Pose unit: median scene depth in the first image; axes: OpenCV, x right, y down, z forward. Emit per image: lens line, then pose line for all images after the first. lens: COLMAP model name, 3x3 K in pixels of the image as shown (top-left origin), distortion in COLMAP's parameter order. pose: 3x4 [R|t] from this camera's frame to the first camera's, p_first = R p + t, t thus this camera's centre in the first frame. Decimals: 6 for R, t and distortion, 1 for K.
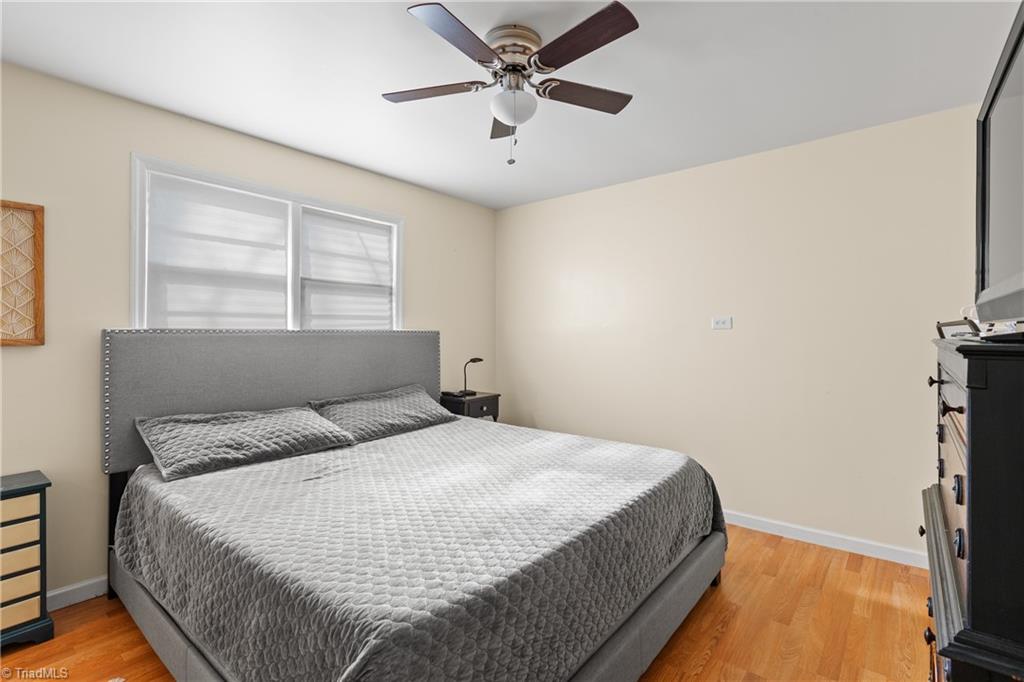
lens RADIAL K [[464.1, 0, 506.4], [0, 464.1, 334.5], [0, 0, 1]] dist [-0.001223, 0.000588]
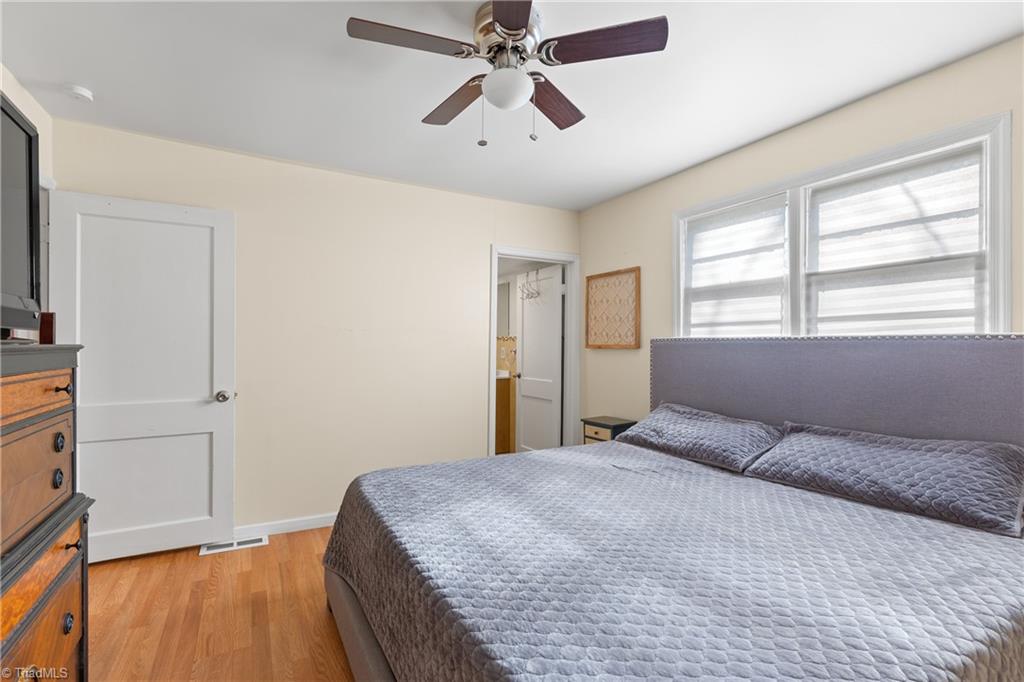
lens RADIAL K [[464.1, 0, 505.7], [0, 464.1, 343.0], [0, 0, 1]] dist [-0.001223, 0.000588]
pose [[-0.351571, 0.002424, -0.936158, 0.540835], [0.001094, 0.999997, 0.002178, -0.001578], [0.936161, -0.000258, -0.351572, 0.811364]]
